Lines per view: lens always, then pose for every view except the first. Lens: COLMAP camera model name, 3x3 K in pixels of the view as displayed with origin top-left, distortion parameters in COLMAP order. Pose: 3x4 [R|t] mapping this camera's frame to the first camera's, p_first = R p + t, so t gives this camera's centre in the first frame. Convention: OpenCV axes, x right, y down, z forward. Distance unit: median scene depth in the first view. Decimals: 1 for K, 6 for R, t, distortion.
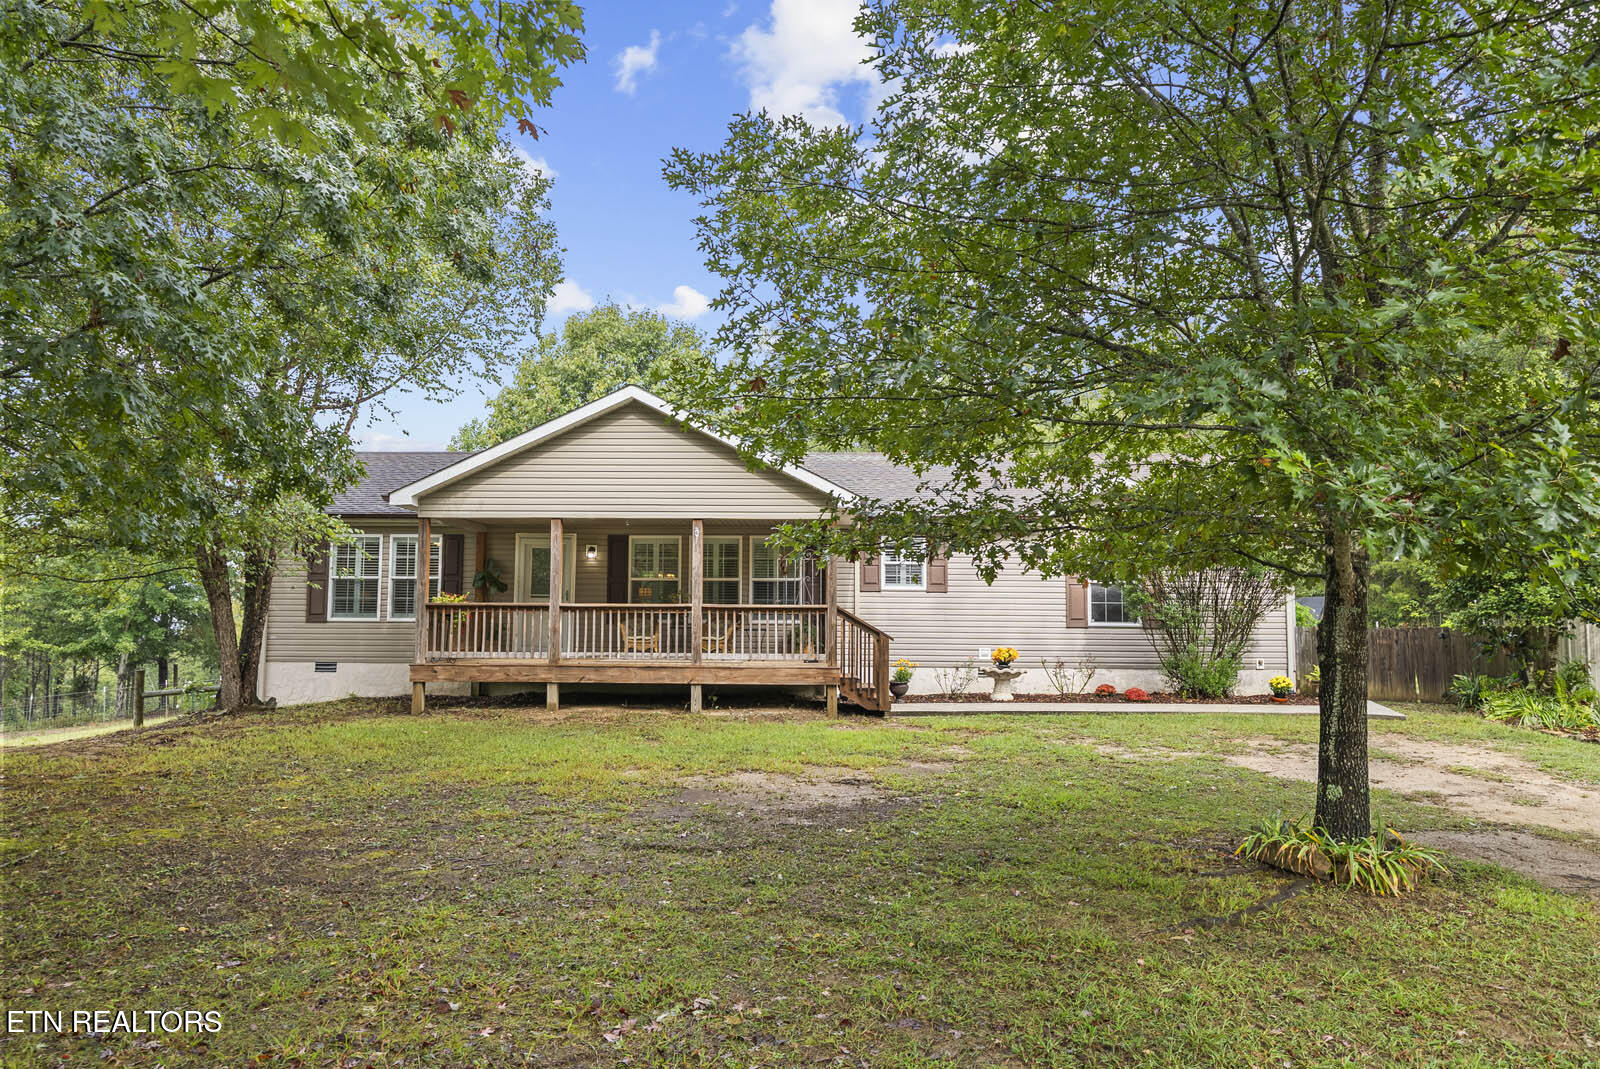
lens RADIAL K [[1104.3, 0, 800.0], [0, 1104.3, 534.5], [0, 0, 1]] dist [-0.004143, -0.000635]
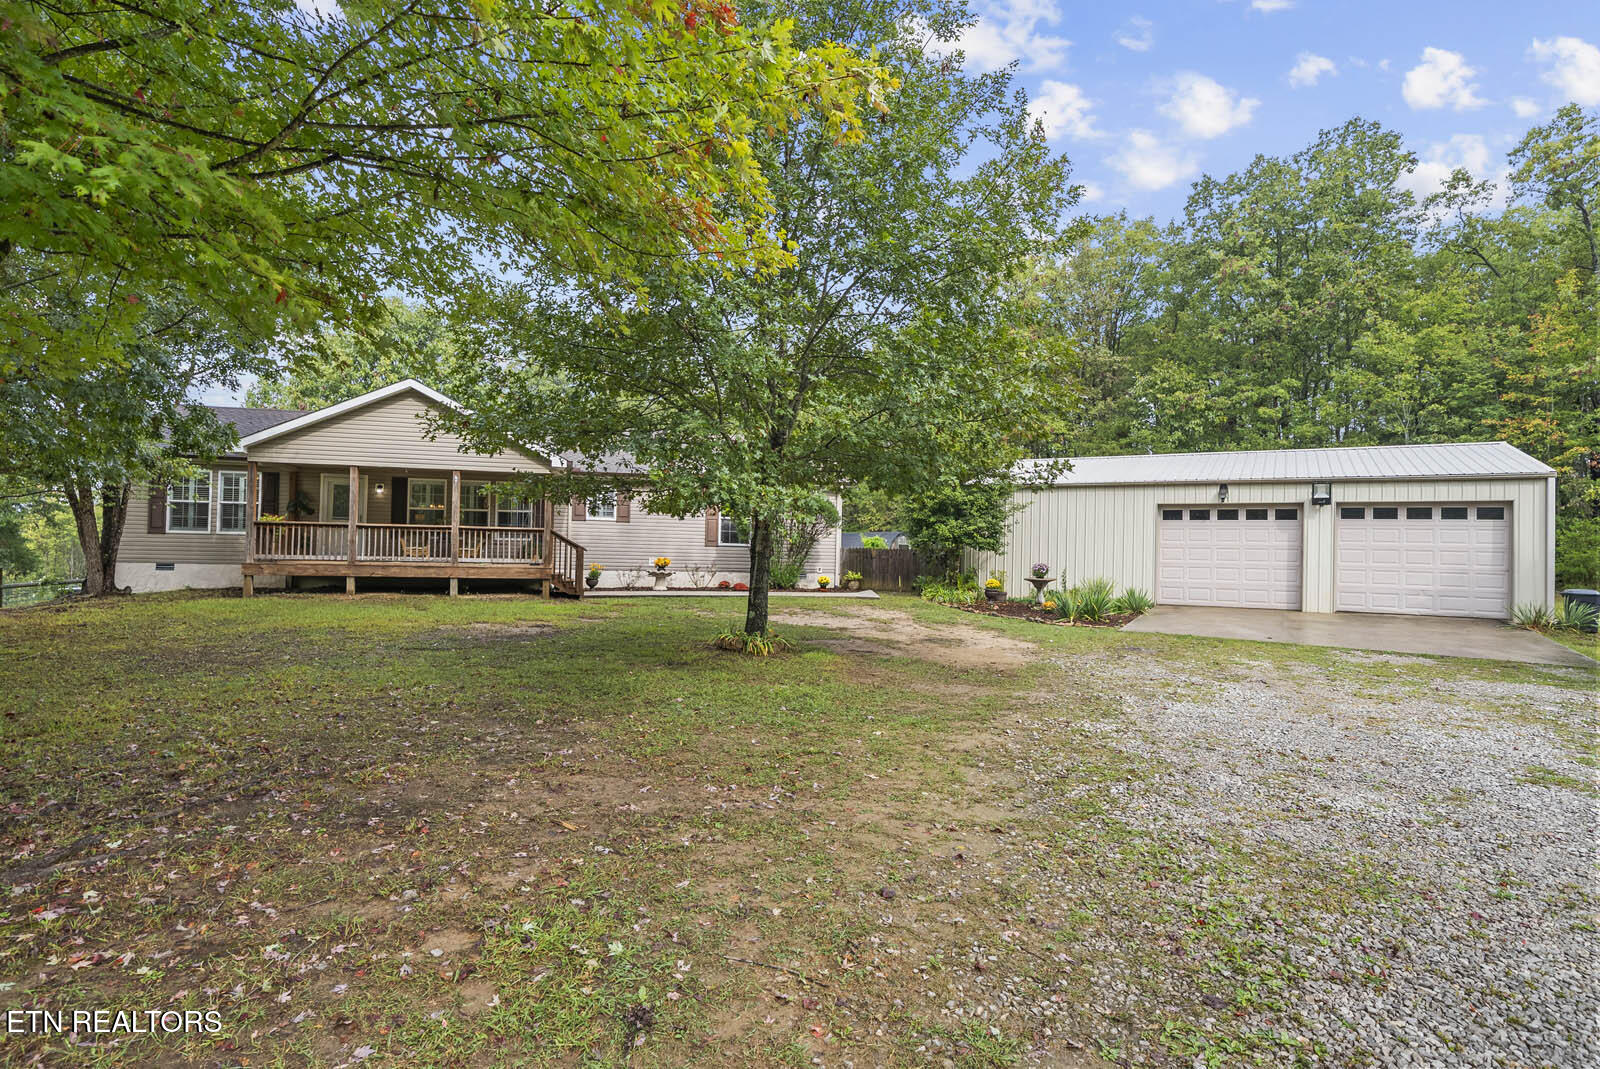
lens RADIAL K [[871.6, 0, 800.0], [0, 871.6, 534.5], [0, 0, 1]] dist [0.000519, 0.000047]
pose [[0.964150, 0.019633, 0.264629, 0.045547], [-0.036341, 0.997632, 0.058391, -0.012032], [-0.262856, -0.065915, 0.962581, -0.273310]]
